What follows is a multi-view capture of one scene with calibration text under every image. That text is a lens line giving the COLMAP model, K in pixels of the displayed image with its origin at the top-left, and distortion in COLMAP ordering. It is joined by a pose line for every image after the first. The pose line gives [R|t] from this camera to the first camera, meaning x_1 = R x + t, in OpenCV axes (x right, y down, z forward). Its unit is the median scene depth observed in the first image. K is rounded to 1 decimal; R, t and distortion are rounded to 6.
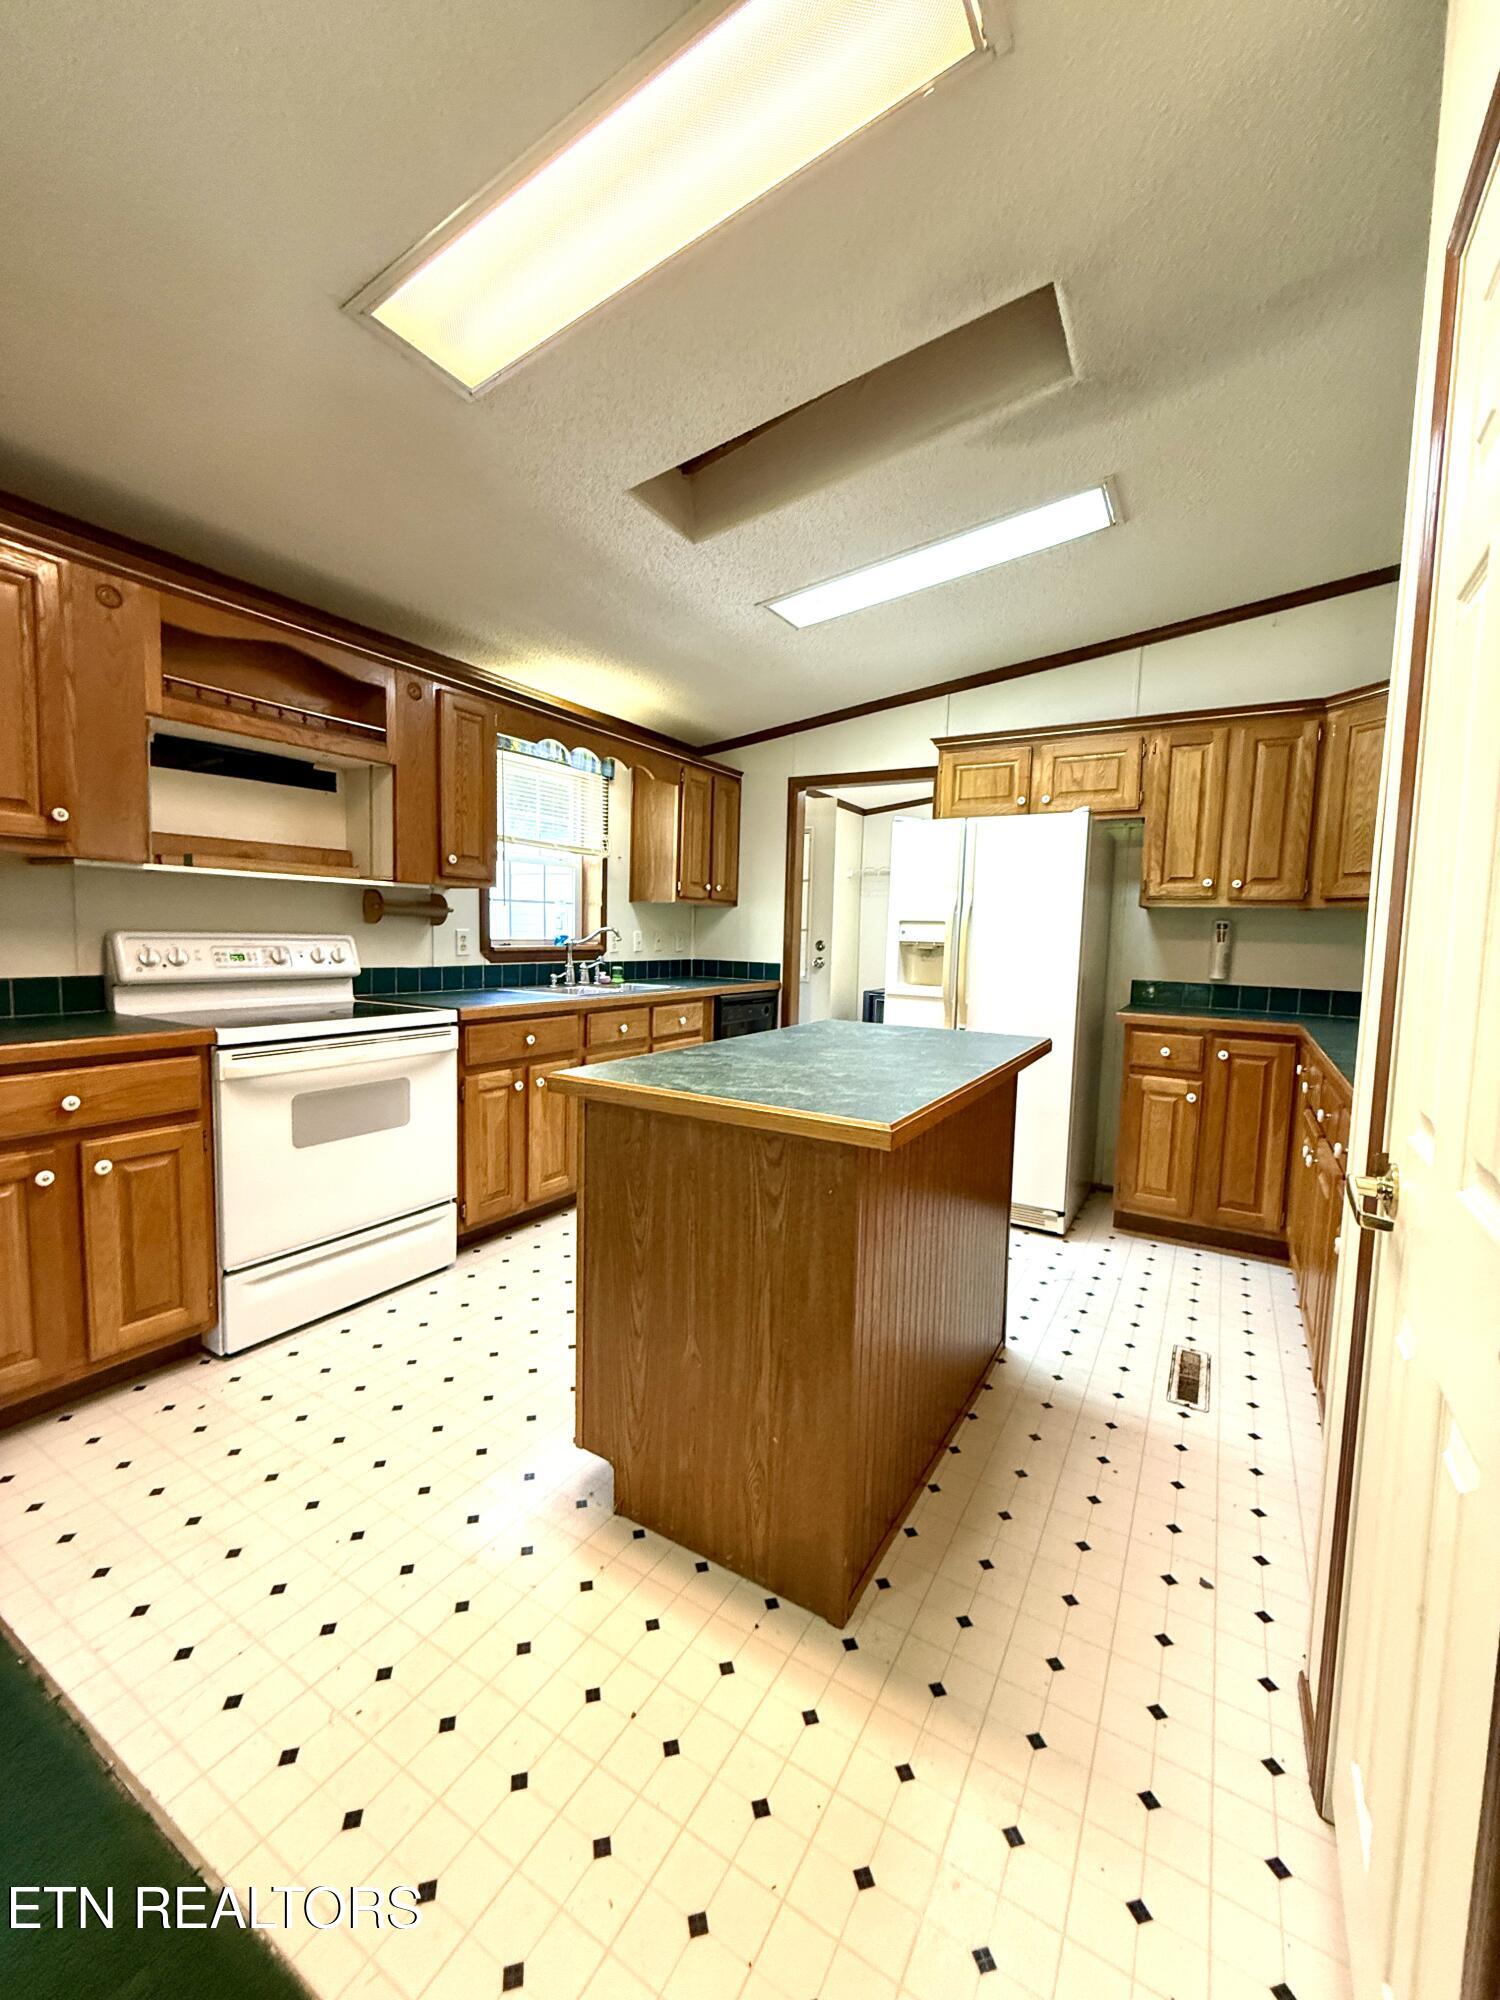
lens RADIAL K [[802.4, 0, 753.5], [0, 802.4, 1001.6], [0, 0, 1]] dist [-0.000375, 0.000133]
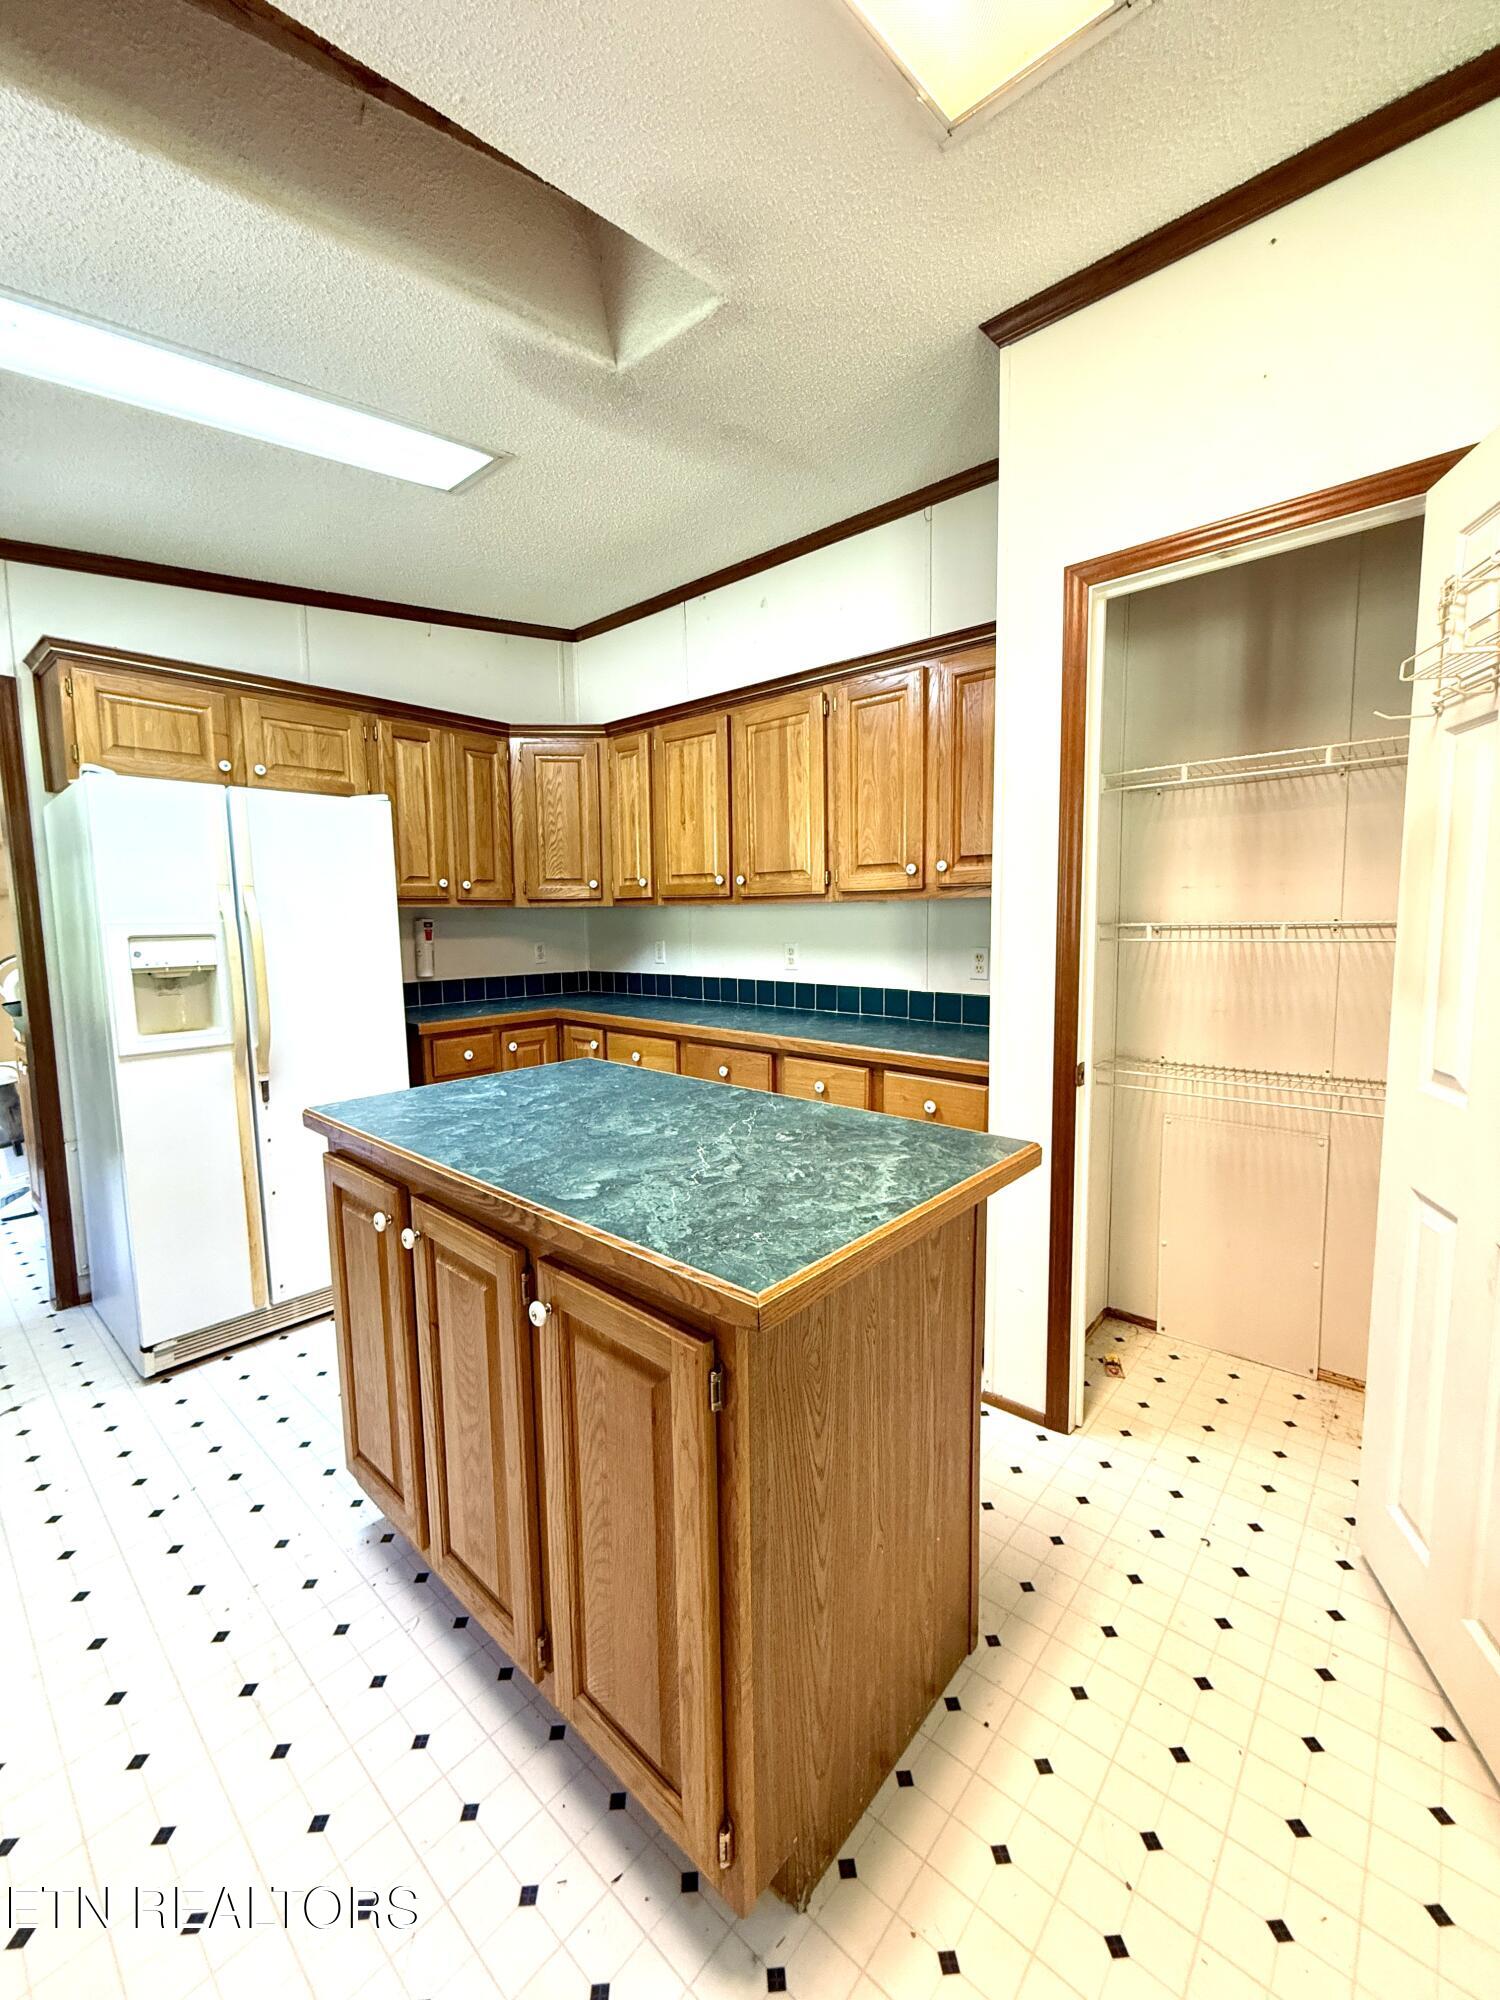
lens RADIAL K [[794.2, 0, 750.0], [0, 794.2, 1000.0], [0, 0, 1]] dist [-0.001306, 0.000296]
pose [[0.183999, -0.132516, 0.973953, -0.392107], [0.103454, 0.987978, 0.114880, -0.085547], [-0.977467, 0.079622, 0.195496, 0.483668]]
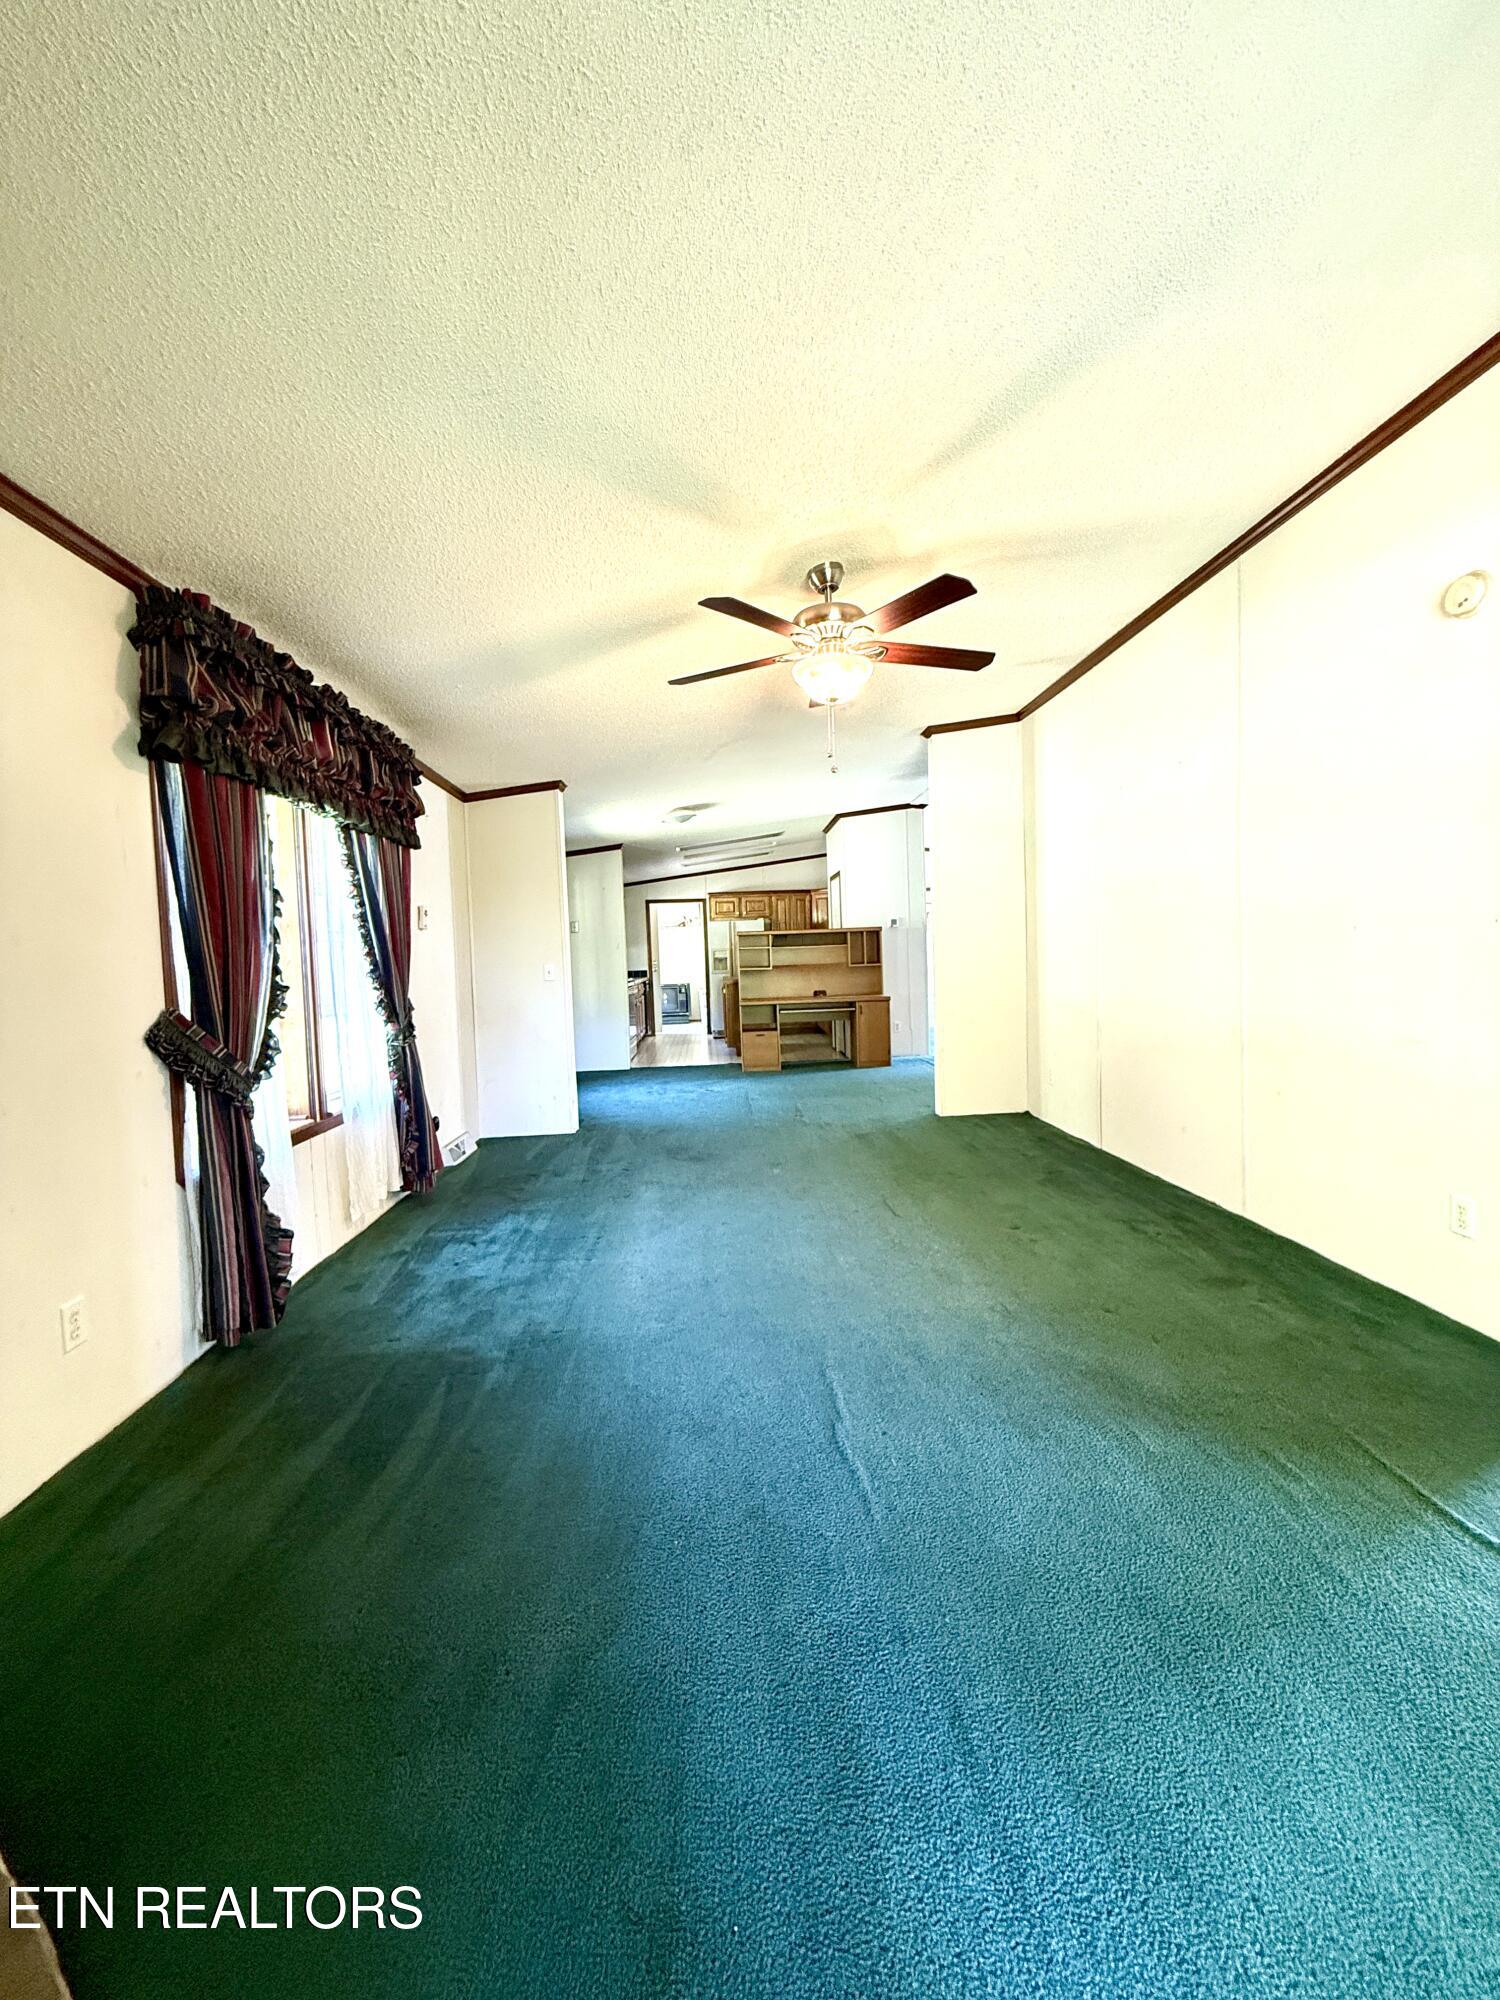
lens RADIAL K [[802.4, 0, 753.5], [0, 802.4, 1001.6], [0, 0, 1]] dist [-0.000375, 0.000133]
pose [[0.827290, -0.084852, 0.555331, -1.792202], [0.103536, 0.994623, -0.002266, 0.151722], [-0.552152, 0.059371, 0.831627, -2.136069]]
